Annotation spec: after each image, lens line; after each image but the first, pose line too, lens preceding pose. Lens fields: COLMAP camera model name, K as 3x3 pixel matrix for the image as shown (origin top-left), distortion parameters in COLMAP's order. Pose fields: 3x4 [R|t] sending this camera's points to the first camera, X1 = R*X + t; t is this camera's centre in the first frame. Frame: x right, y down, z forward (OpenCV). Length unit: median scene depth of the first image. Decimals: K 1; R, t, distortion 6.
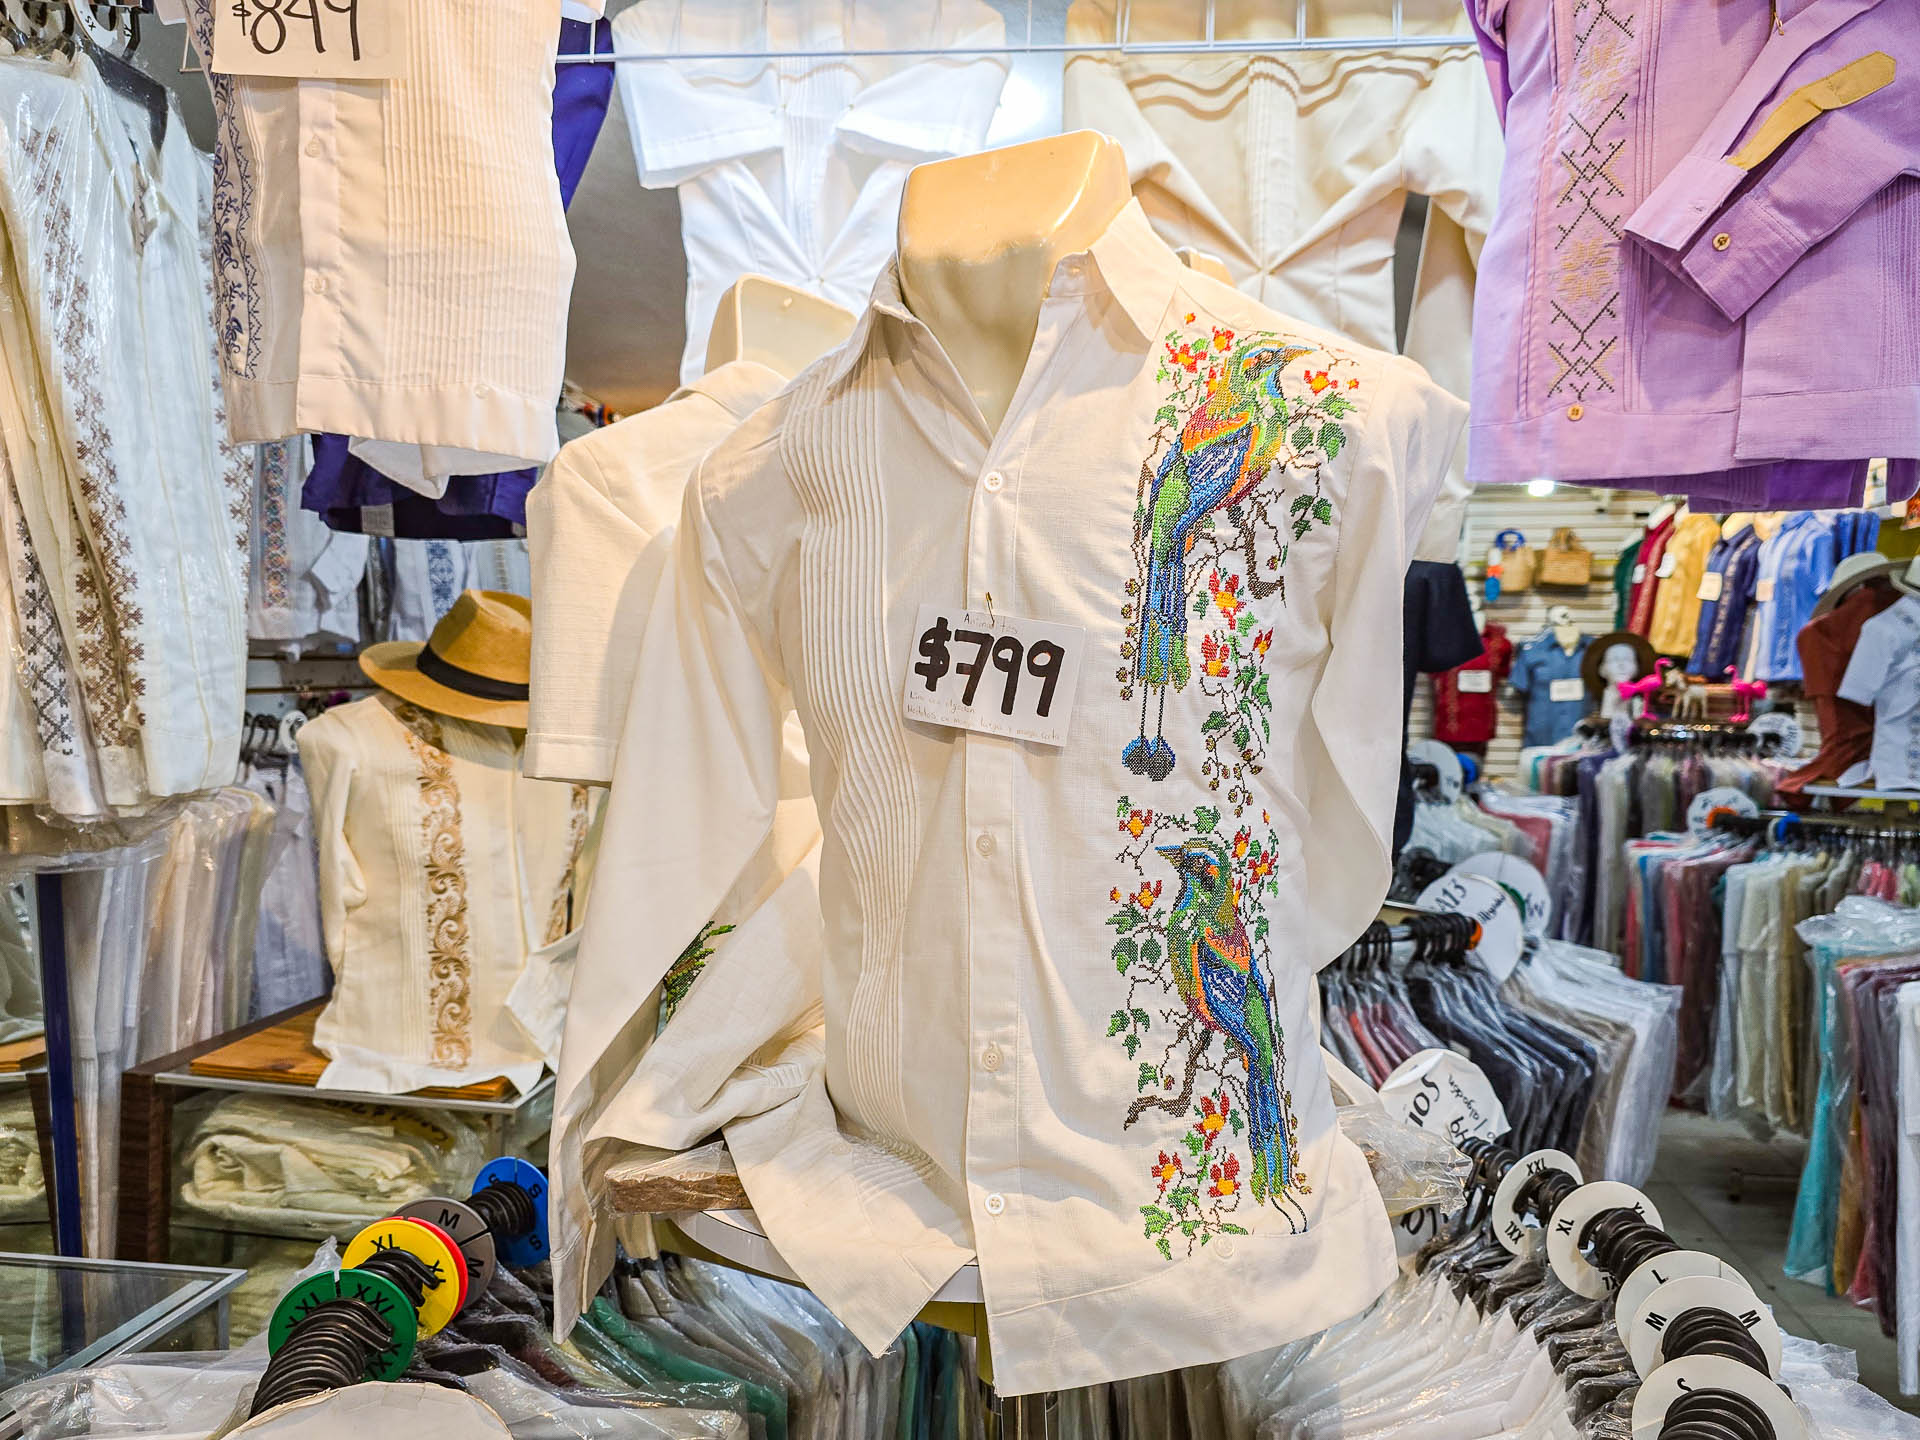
lens RADIAL K [[1293.2, 0, 966.8], [0, 1293.2, 739.1], [0, 0, 1]] dist [0.032644, -0.038309]
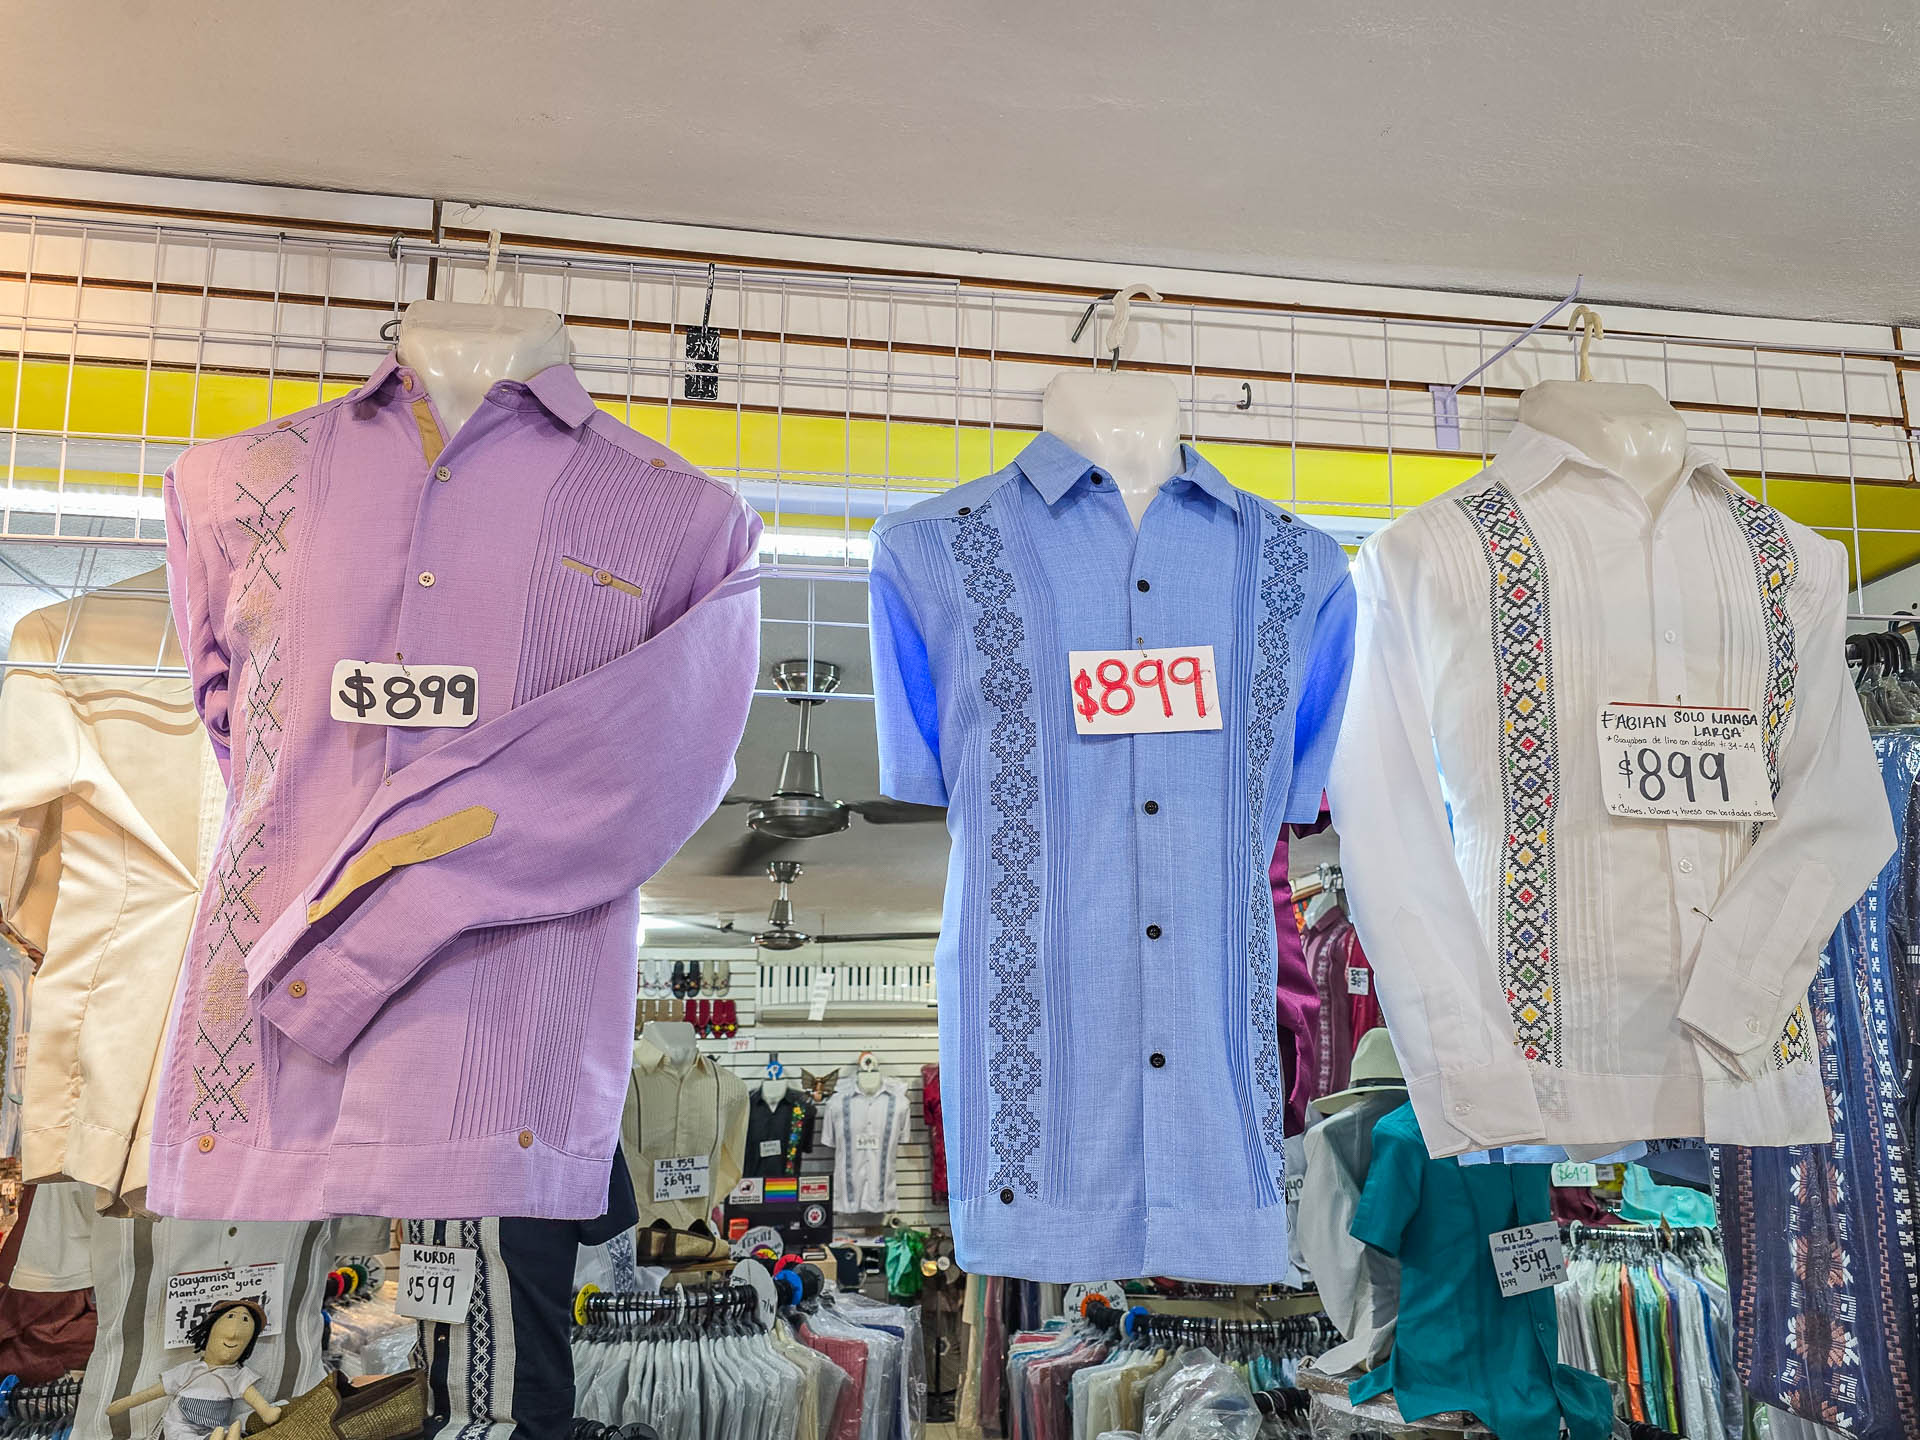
lens RADIAL K [[1293.2, 0, 987.5], [0, 1293.2, 776.1], [0, 0, 1]] dist [0.032644, -0.038309]
pose [[0.971205, 0.034369, 0.235754, 0.794533], [0.027842, 0.966386, -0.255583, -0.255598], [-0.236614, 0.254788, 0.937602, -0.075179]]
